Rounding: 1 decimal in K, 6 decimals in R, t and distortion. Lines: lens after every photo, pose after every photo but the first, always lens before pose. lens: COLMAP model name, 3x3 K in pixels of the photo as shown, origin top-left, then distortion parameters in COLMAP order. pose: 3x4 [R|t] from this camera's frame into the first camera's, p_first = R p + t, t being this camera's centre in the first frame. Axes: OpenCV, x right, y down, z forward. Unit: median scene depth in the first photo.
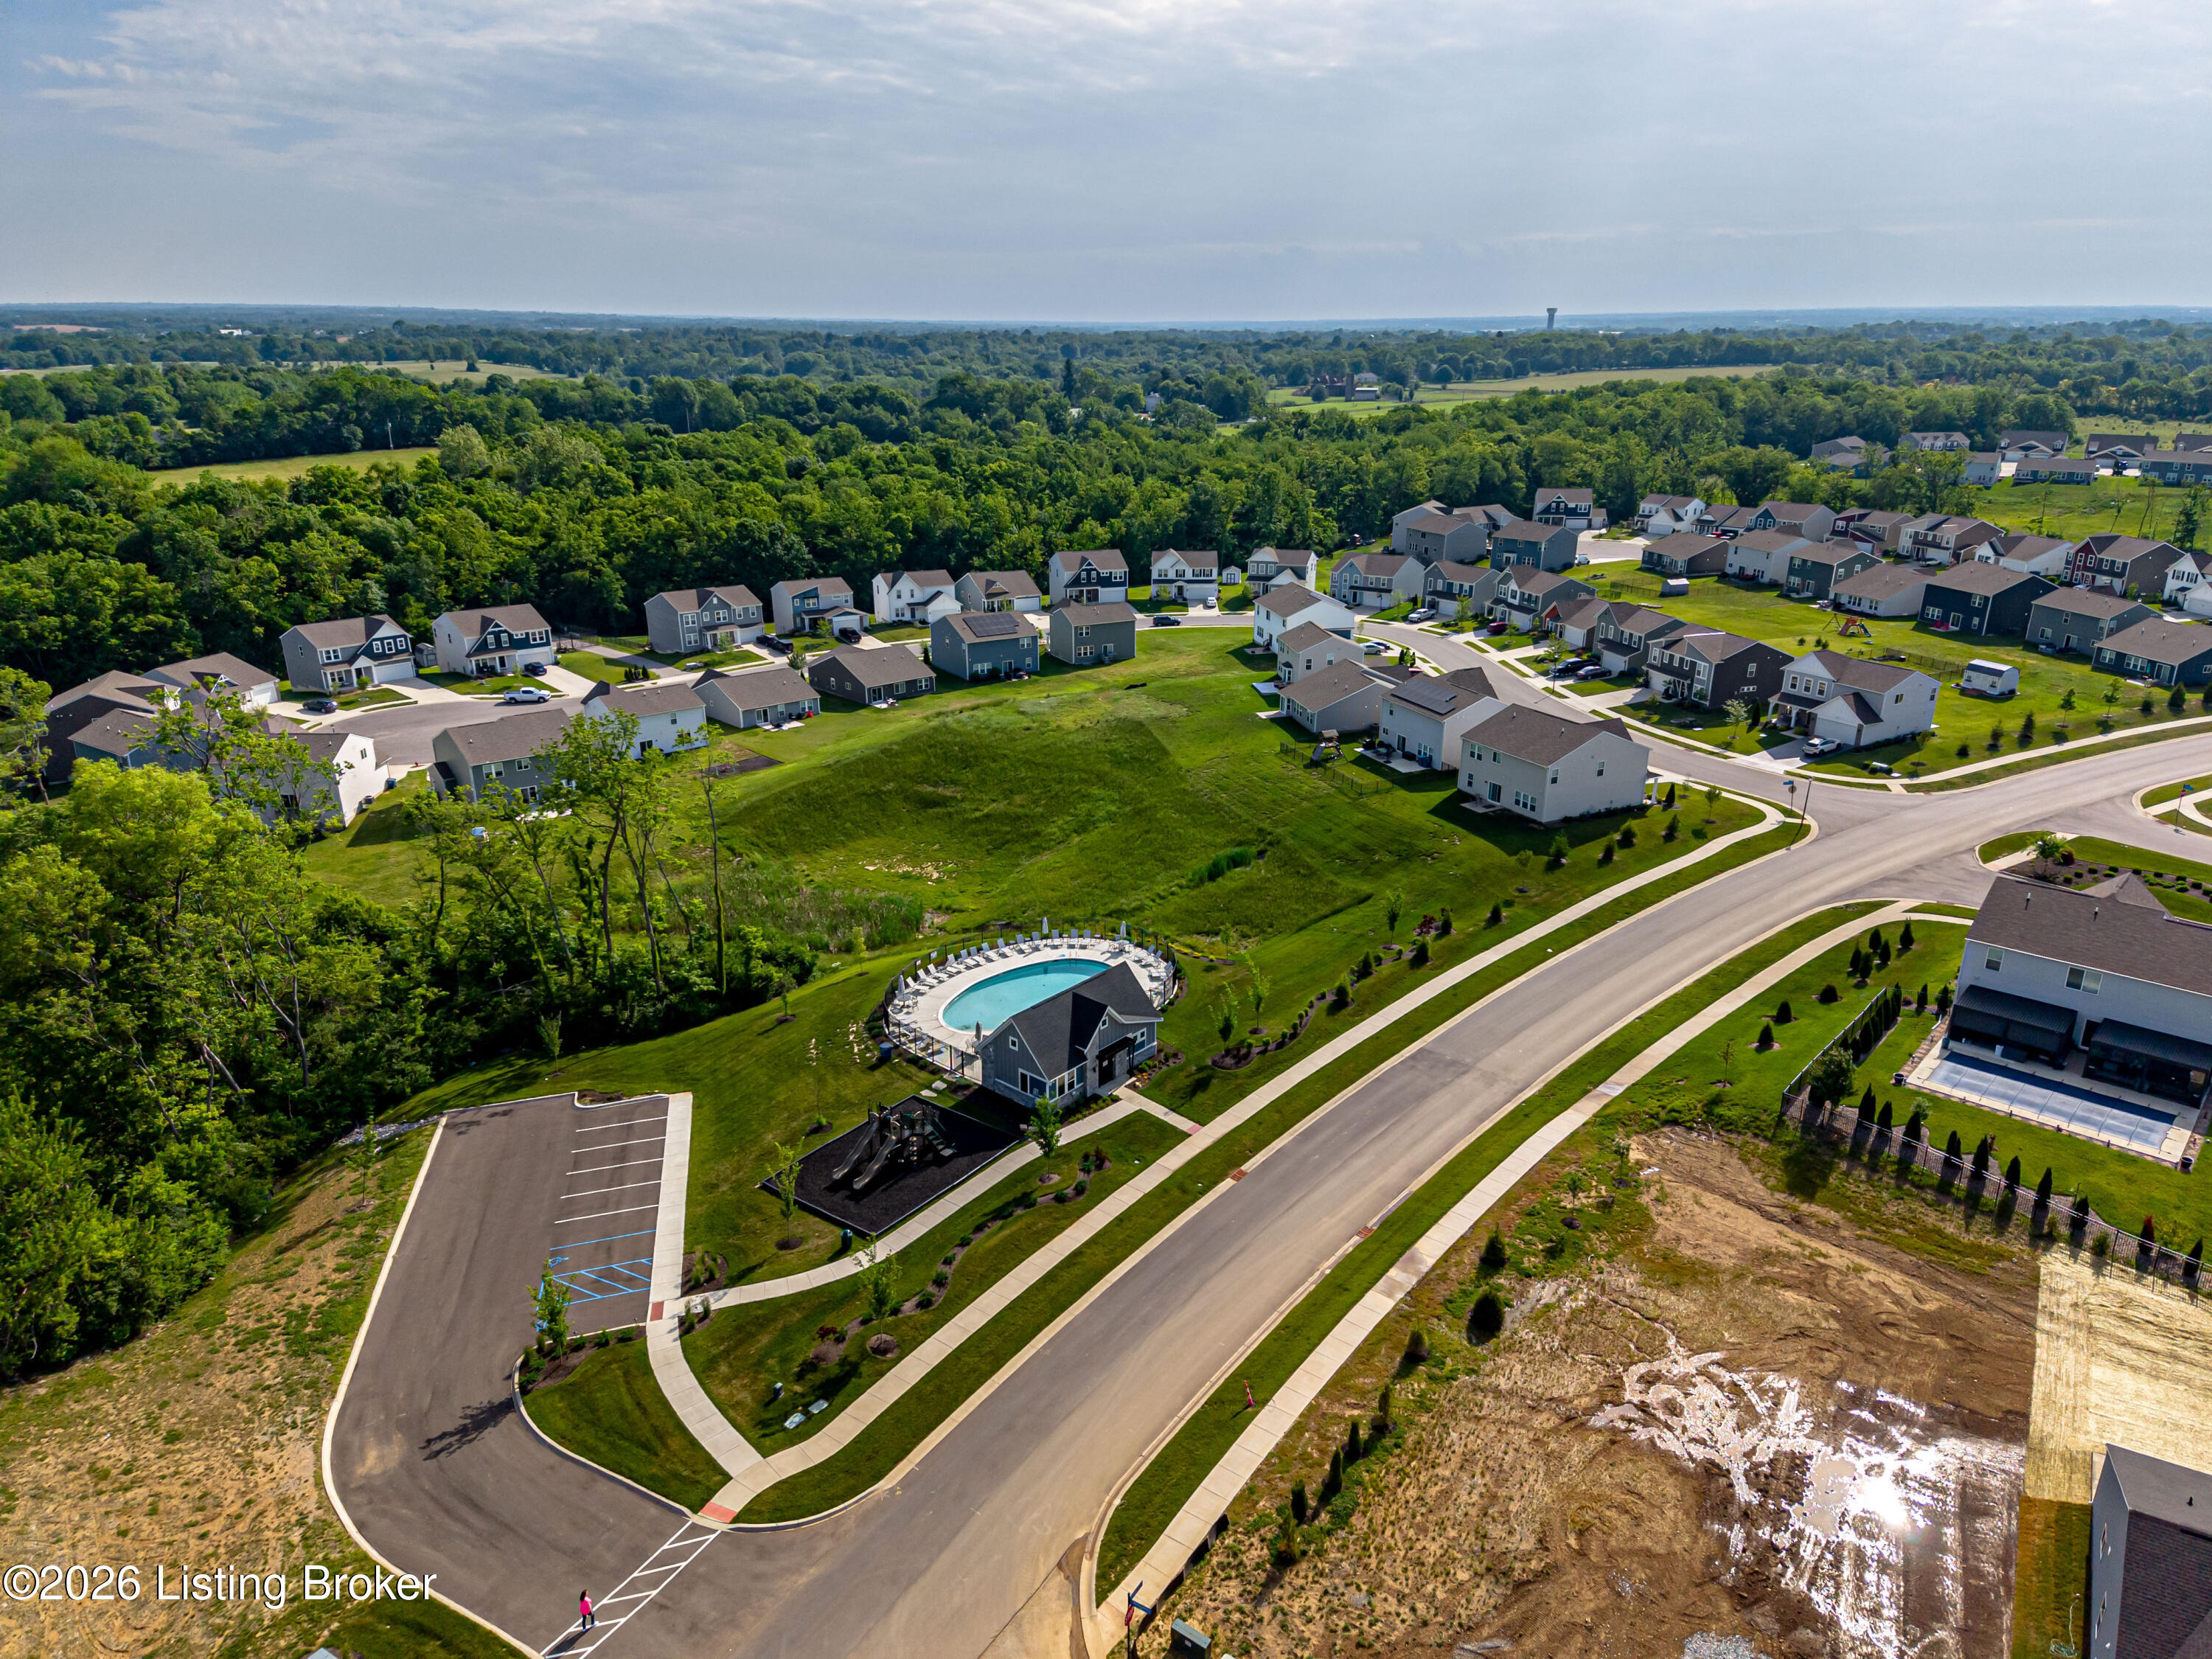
lens RADIAL K [[1415.5, 0, 1096.3], [0, 1415.5, 819.1], [0, 0, 1]] dist [0.218895, -0.199158]
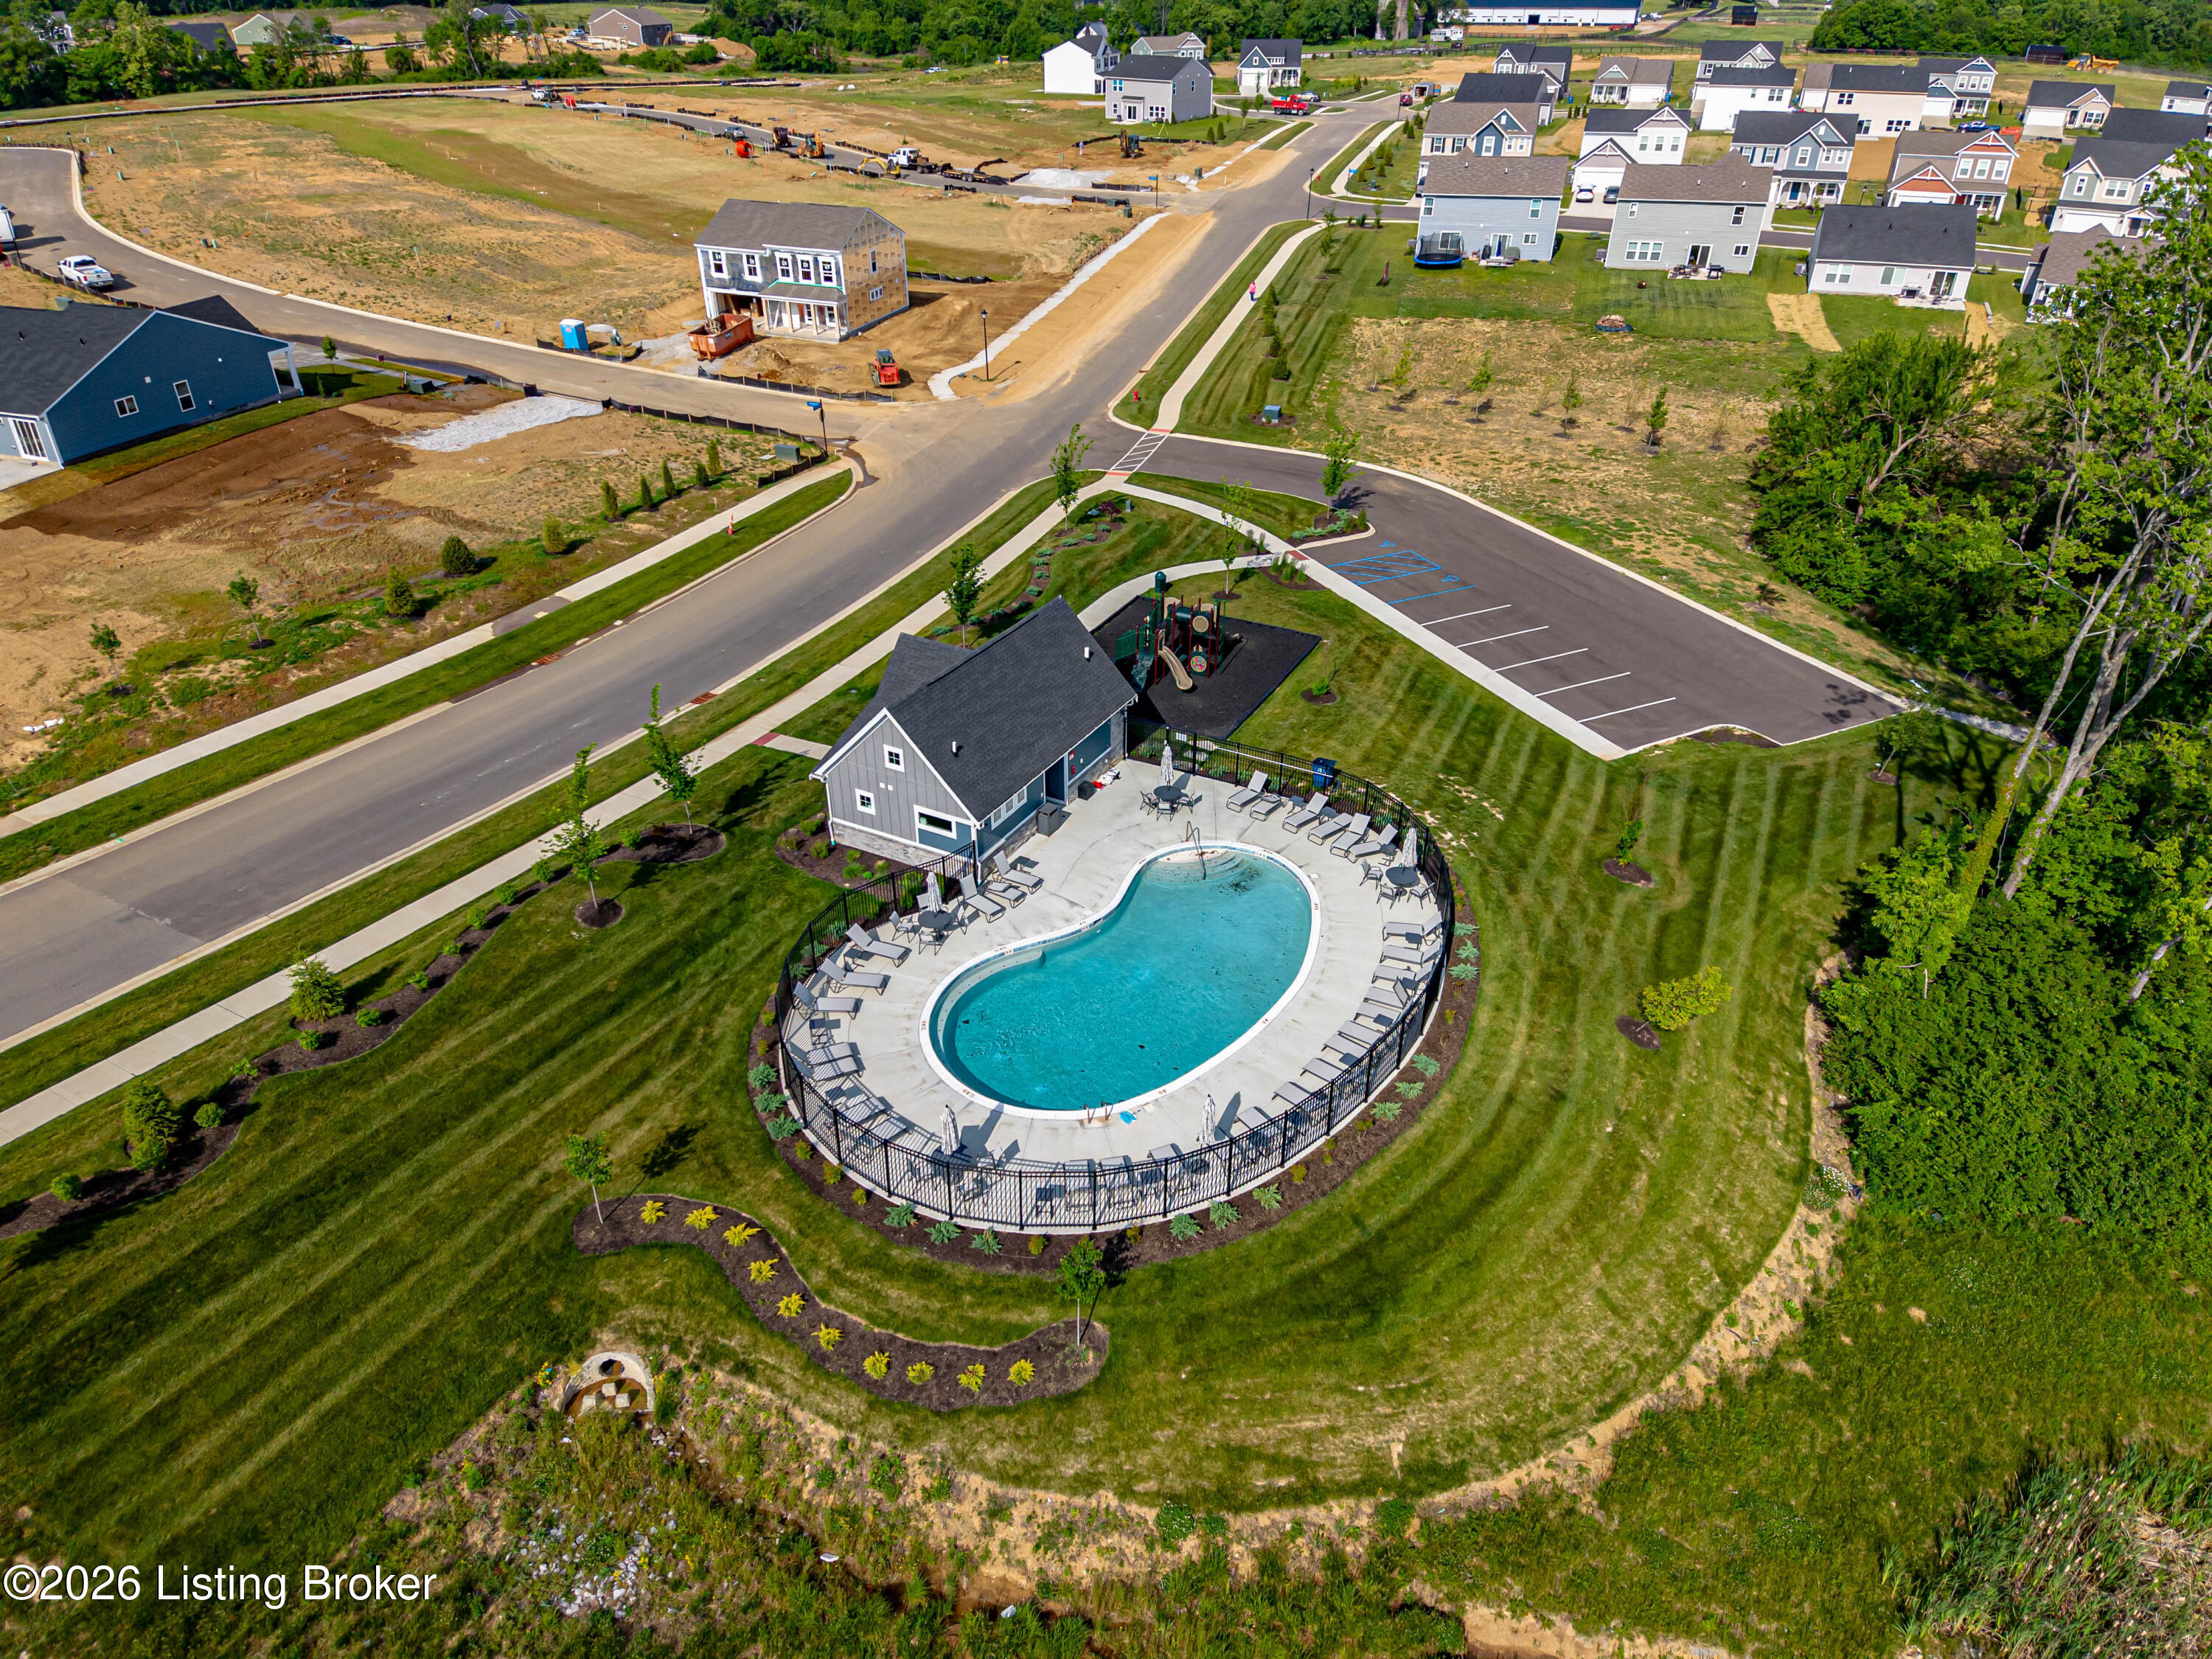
lens RADIAL K [[1415.5, 0, 1096.3], [0, 1415.5, 819.1], [0, 0, 1]] dist [0.218895, -0.199158]
pose [[-0.974742, 0.107136, -0.195957, 0.047092], [-0.076828, 0.663013, 0.744655, -0.214272], [0.209701, 0.740902, -0.638036, 1.278643]]
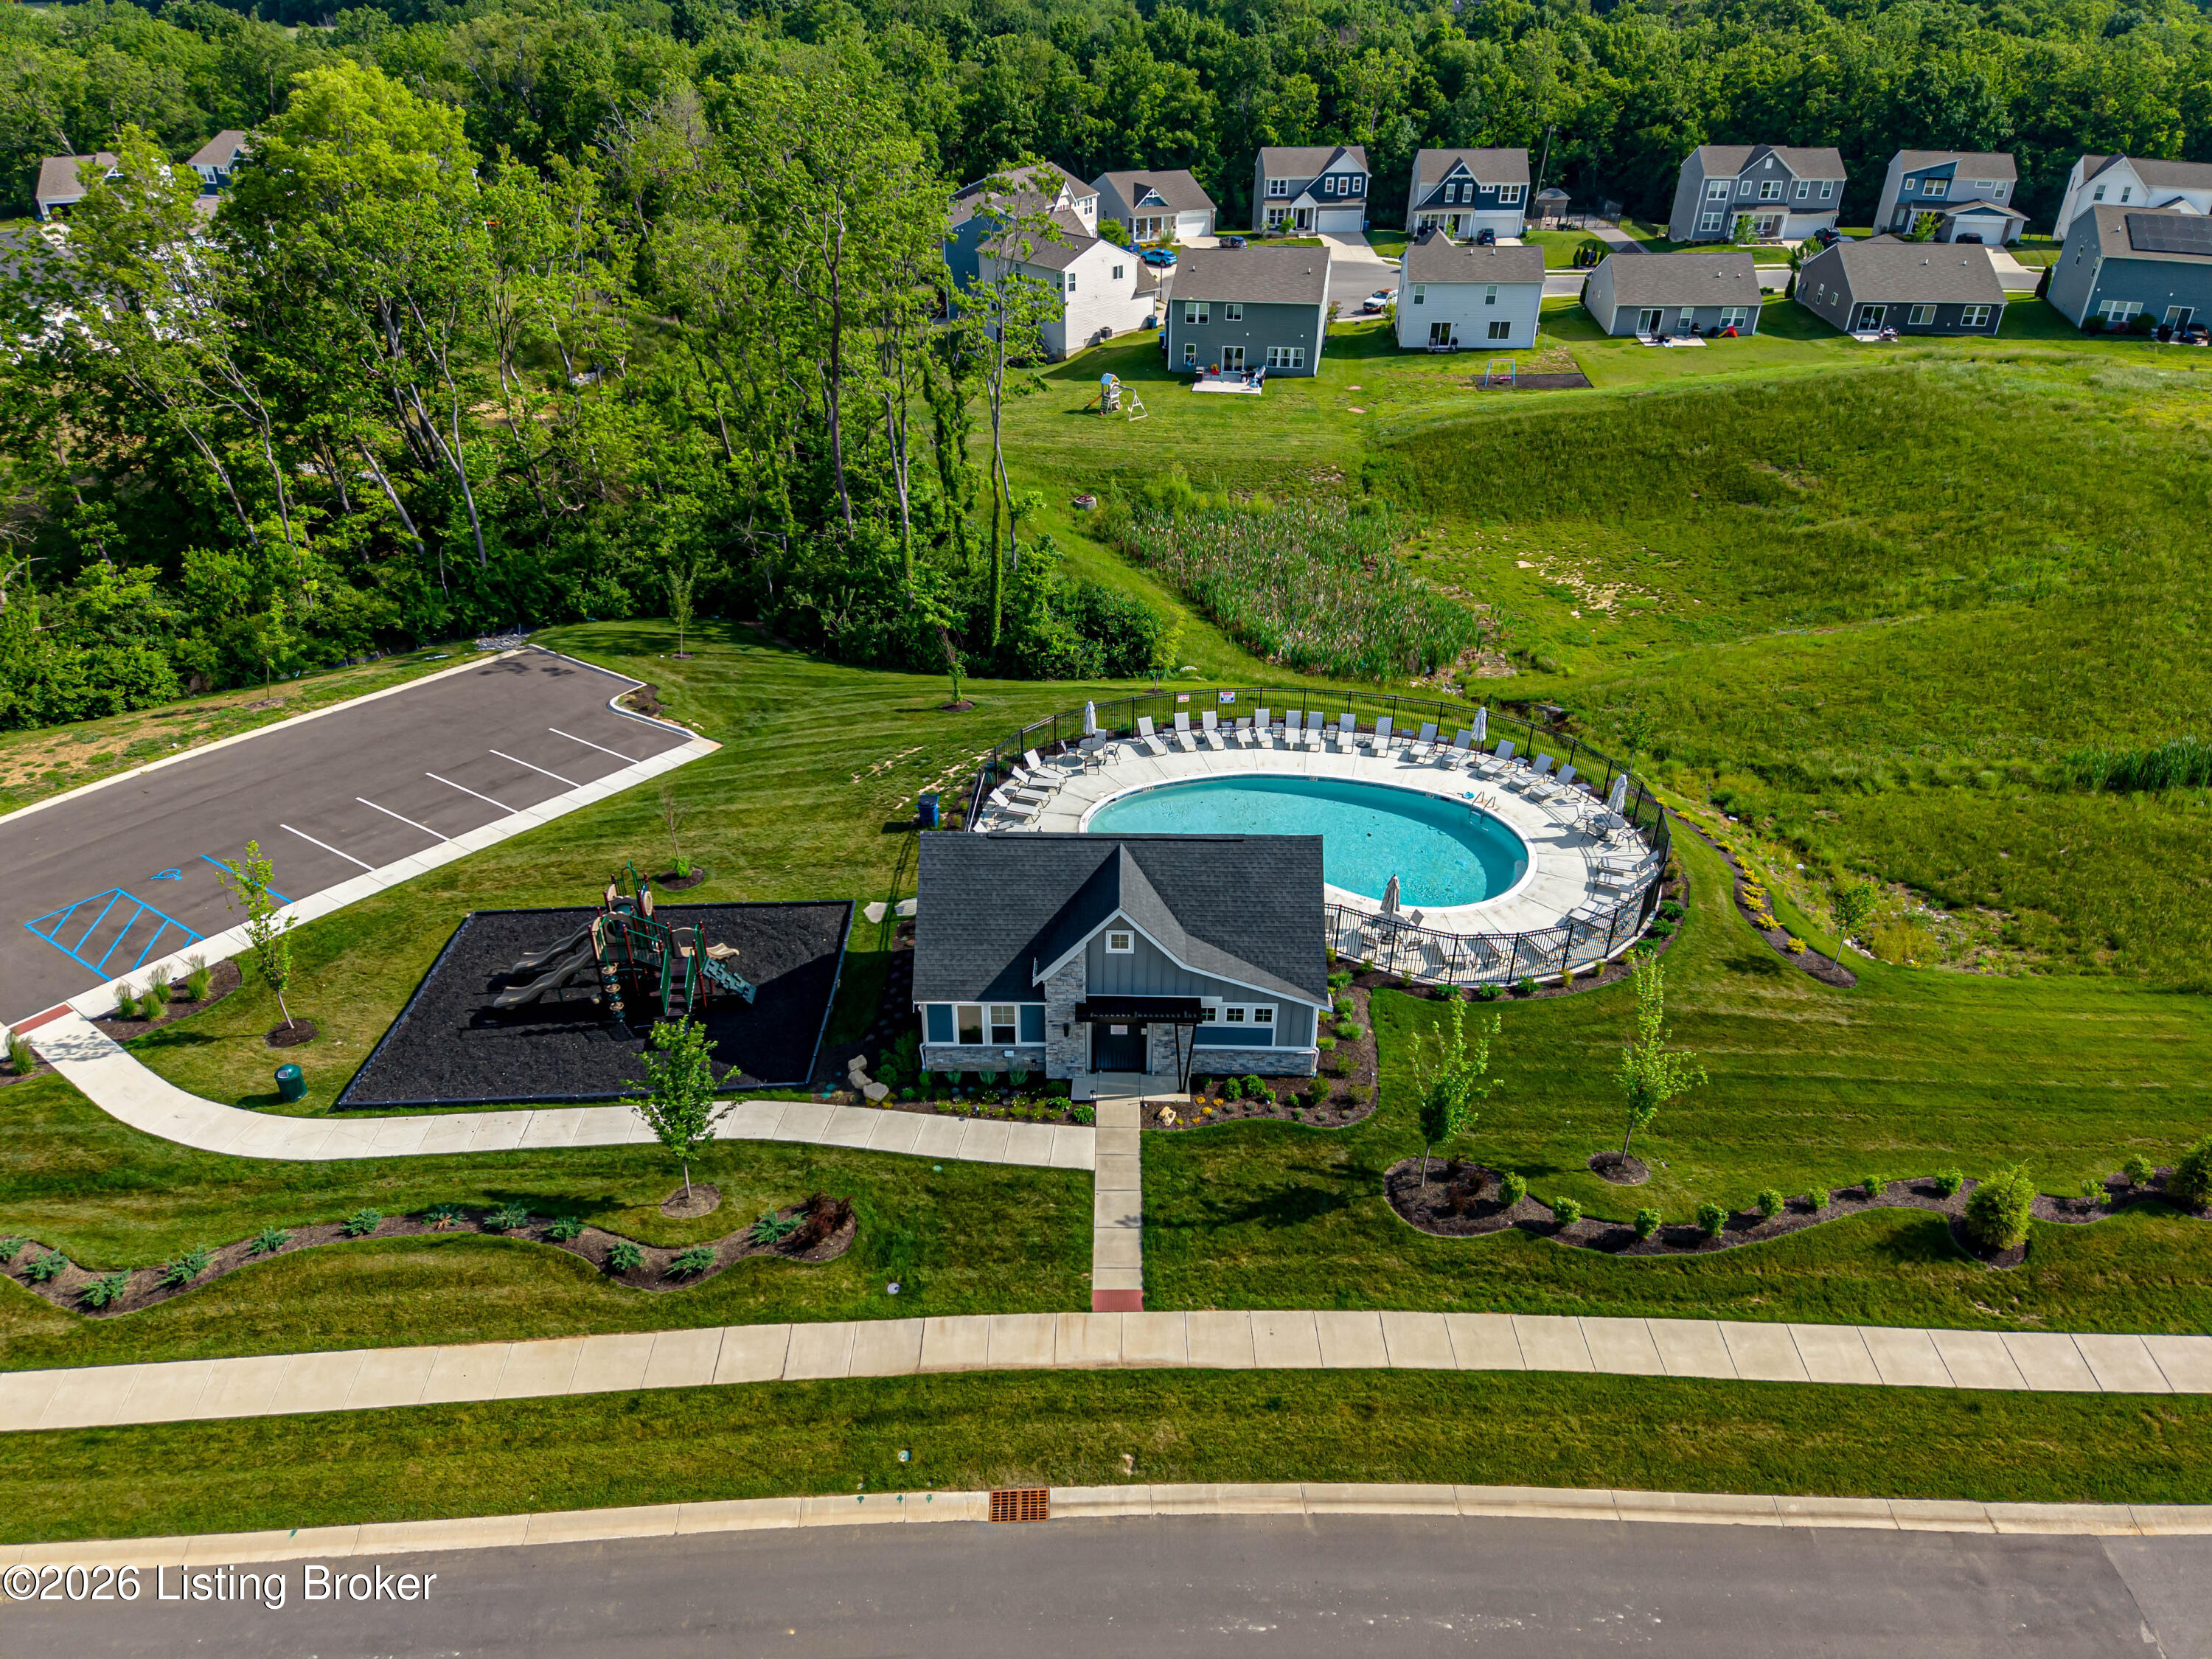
lens RADIAL K [[1415.5, 0, 1096.3], [0, 1415.5, 819.1], [0, 0, 1]] dist [0.218895, -0.199158]
pose [[0.652731, 0.388953, -0.650122, 0.228471], [-0.246700, 0.920498, 0.303022, -0.010295], [0.716297, -0.037407, 0.696792, 0.645680]]
